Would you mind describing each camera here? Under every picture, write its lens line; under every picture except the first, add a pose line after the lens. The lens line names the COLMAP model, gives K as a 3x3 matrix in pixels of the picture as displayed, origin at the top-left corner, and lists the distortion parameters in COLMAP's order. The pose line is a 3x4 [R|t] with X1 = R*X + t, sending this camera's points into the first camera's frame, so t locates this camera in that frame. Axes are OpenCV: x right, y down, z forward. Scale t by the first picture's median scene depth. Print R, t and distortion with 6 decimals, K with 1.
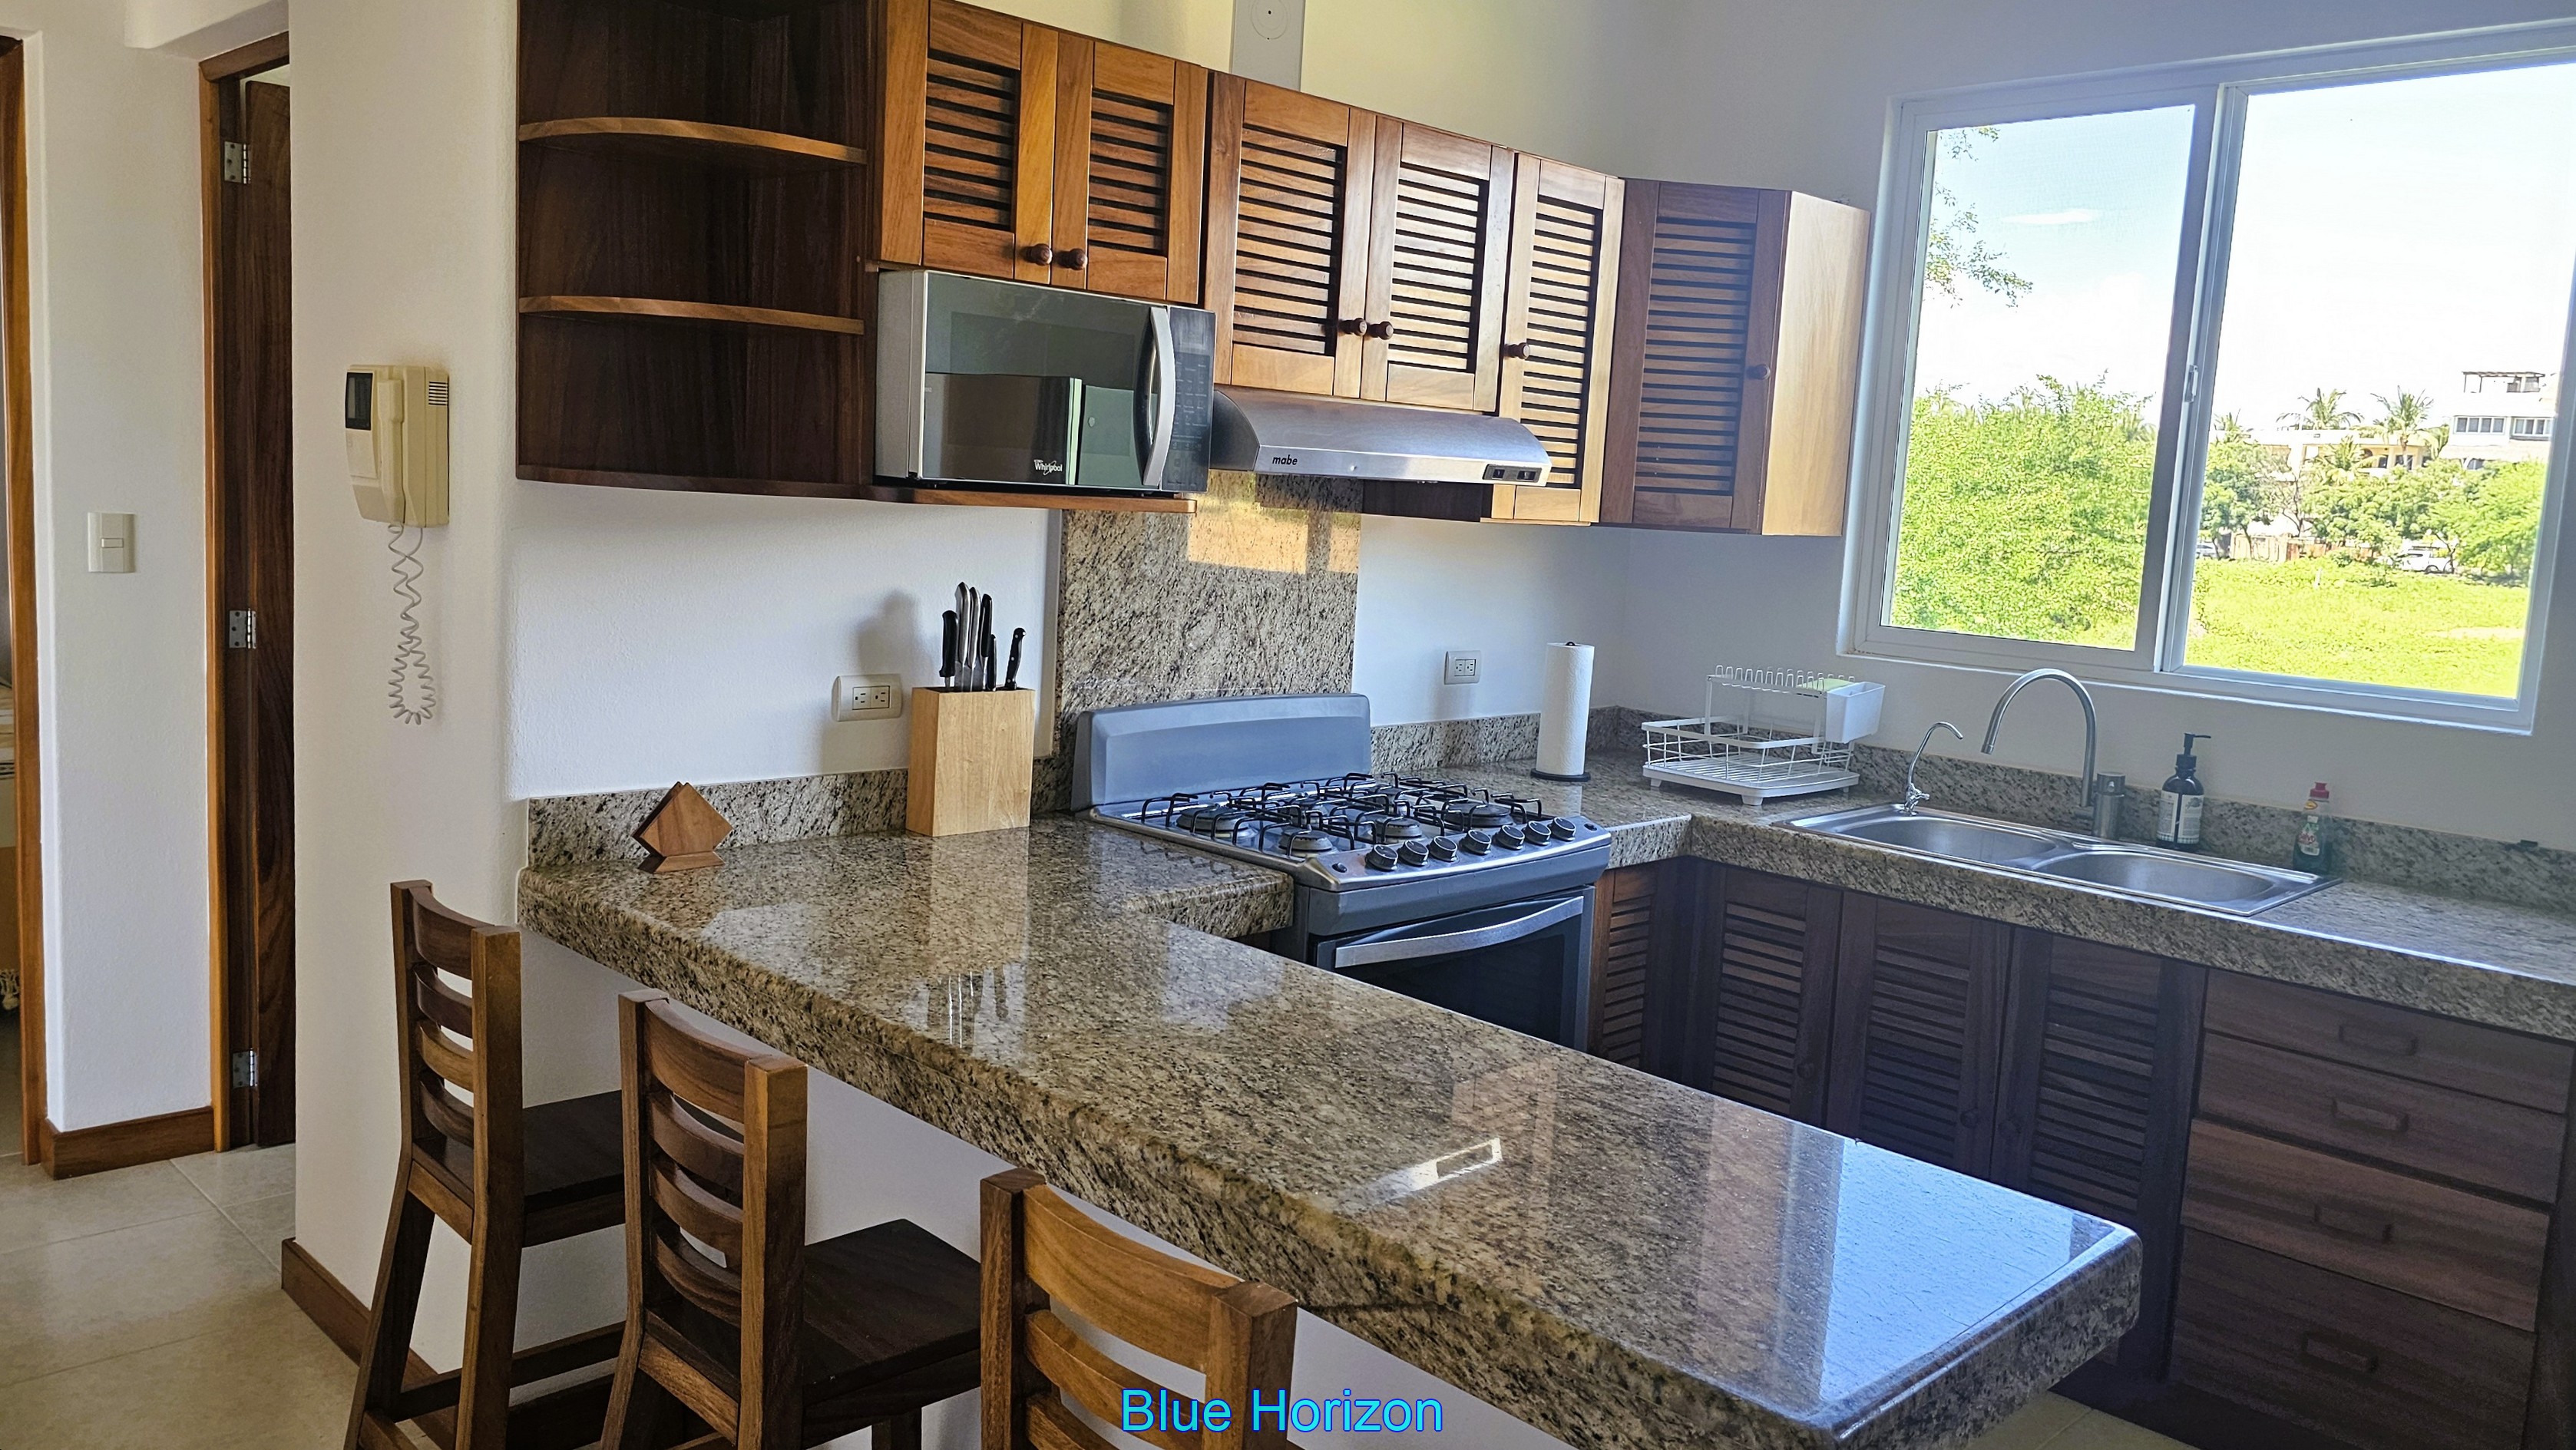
lens RADIAL K [[1914.9, 0, 1289.2], [0, 1914.9, 698.7], [0, 0, 1]] dist [0.085417, -0.096185]
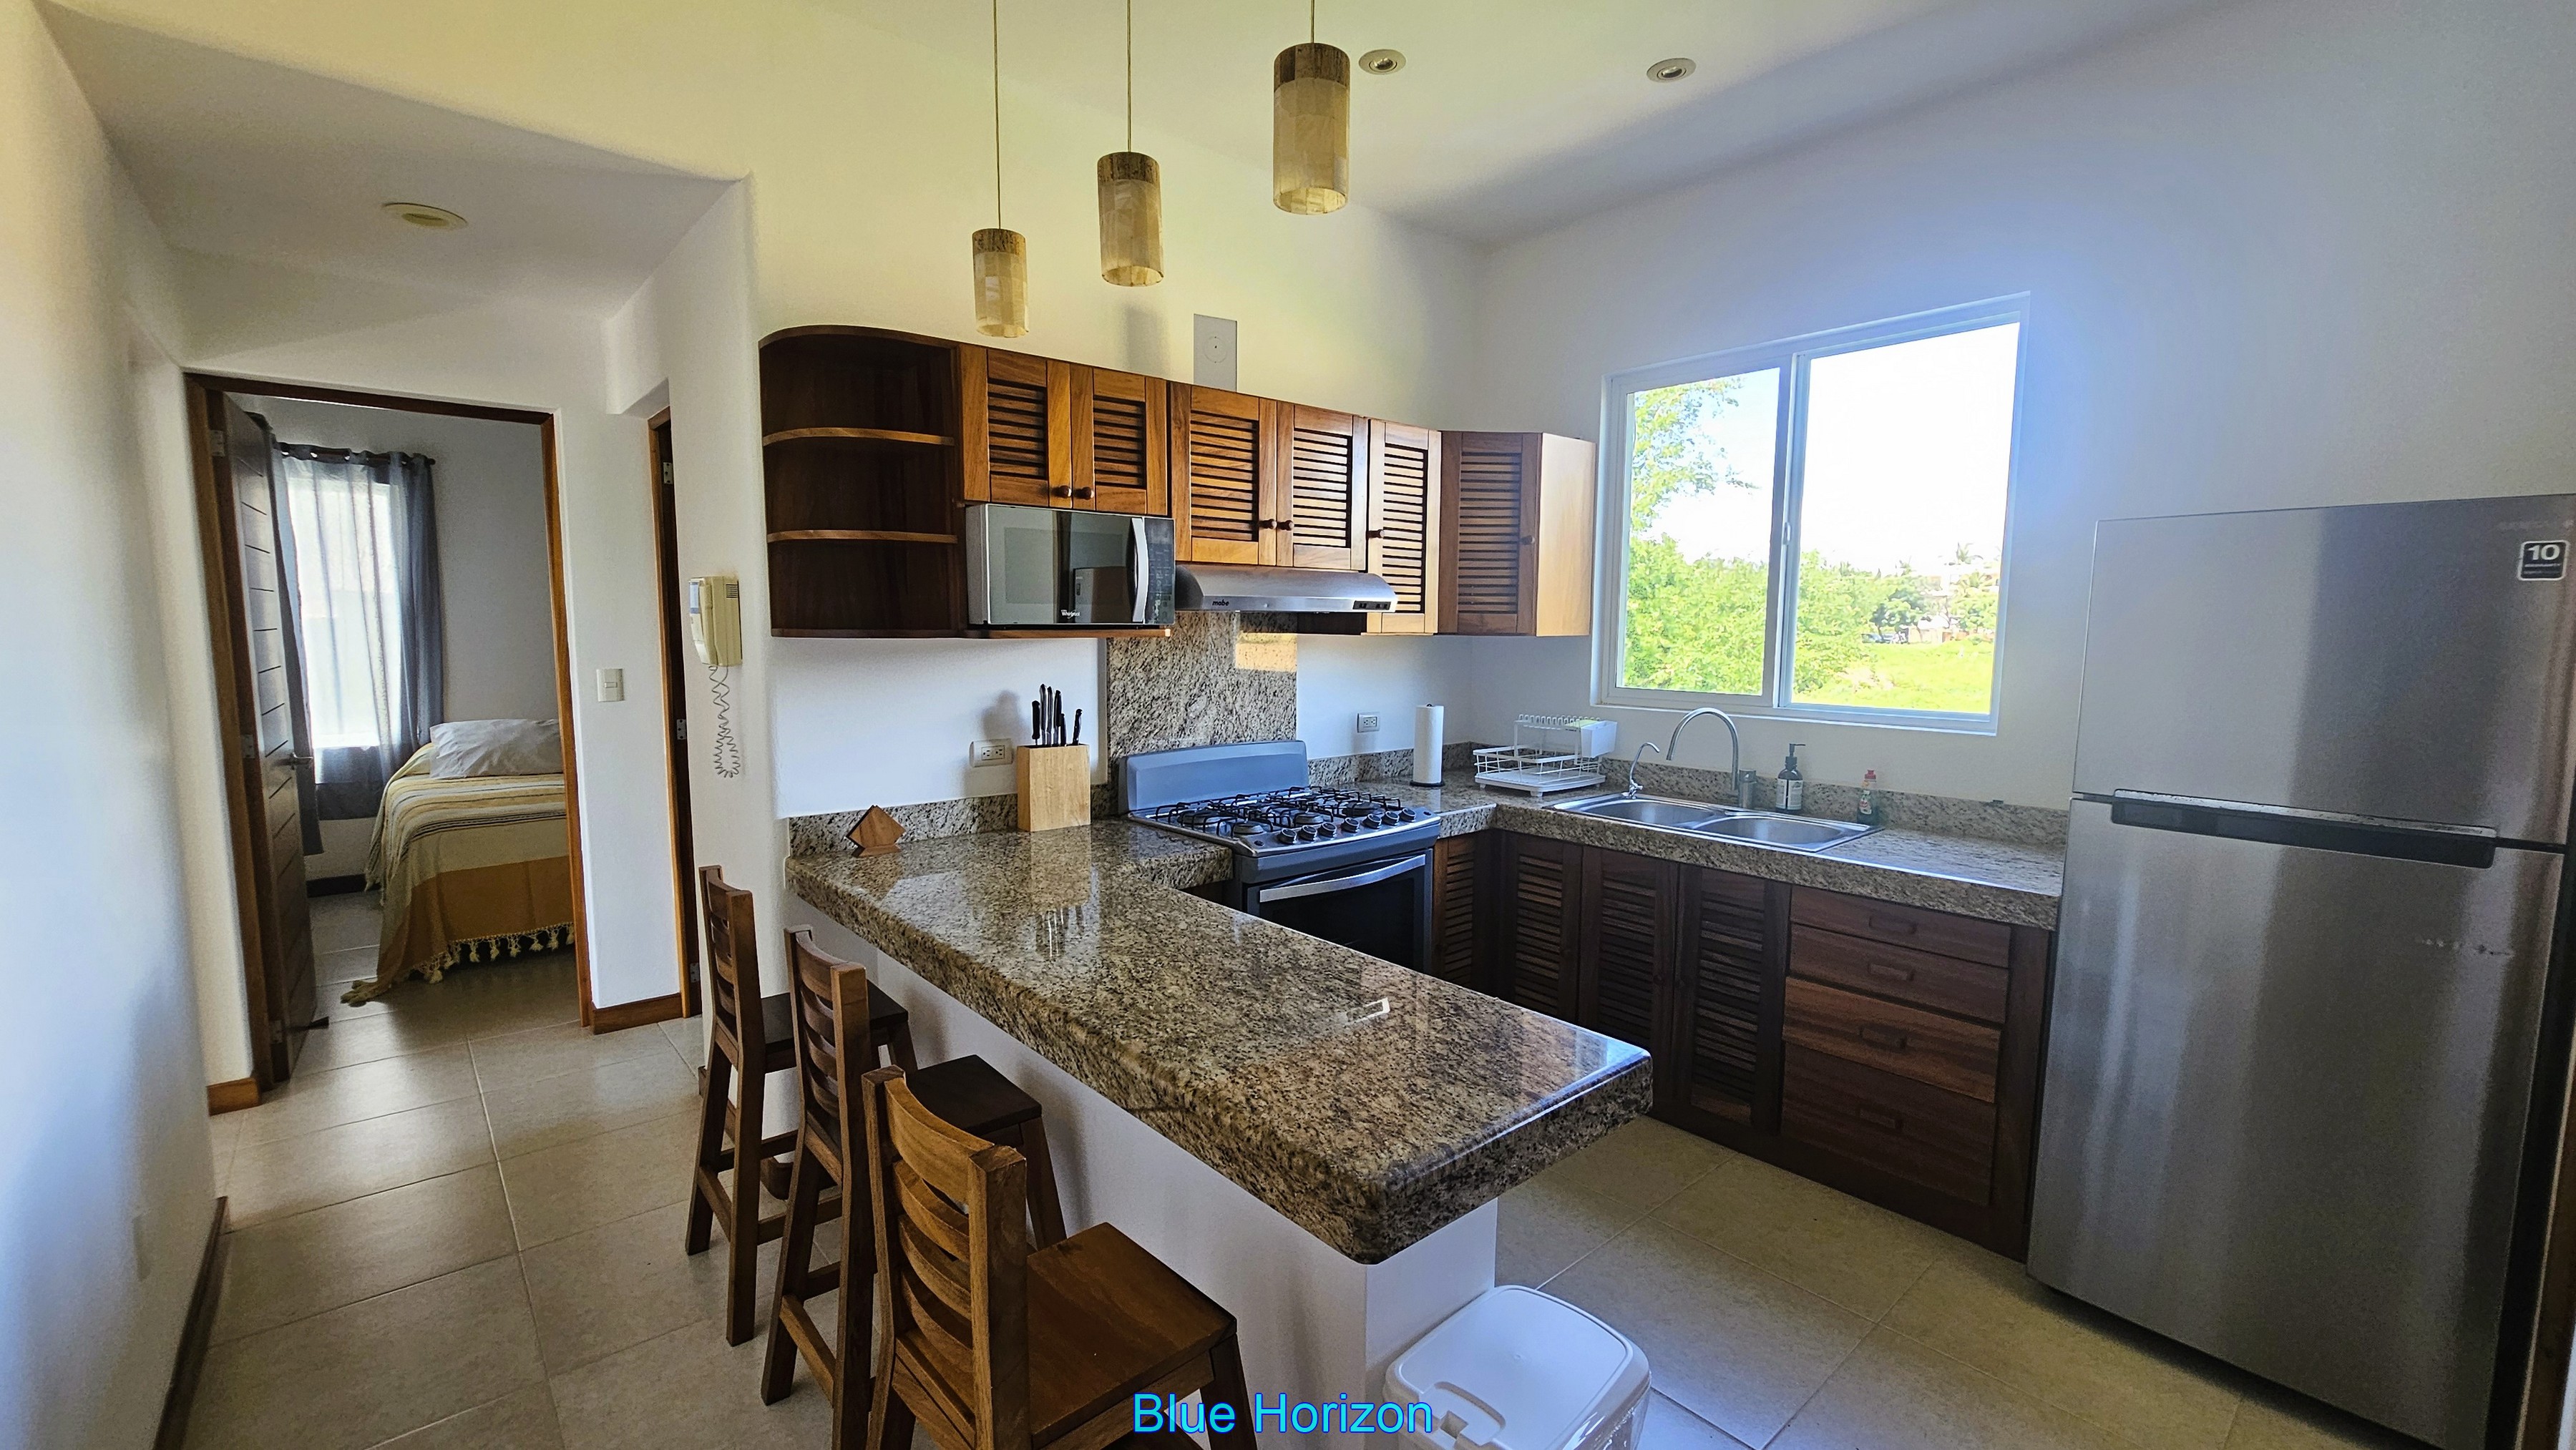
lens RADIAL K [[1089.3, 0, 1273.6], [0, 1089.3, 734.8], [0, 0, 1]] dist [-0.003023, 0.003410]
pose [[0.995752, -0.040914, -0.082487, 0.112907], [0.039847, 0.999100, -0.014548, 0.007324], [0.083008, 0.011200, 0.996486, 0.040957]]
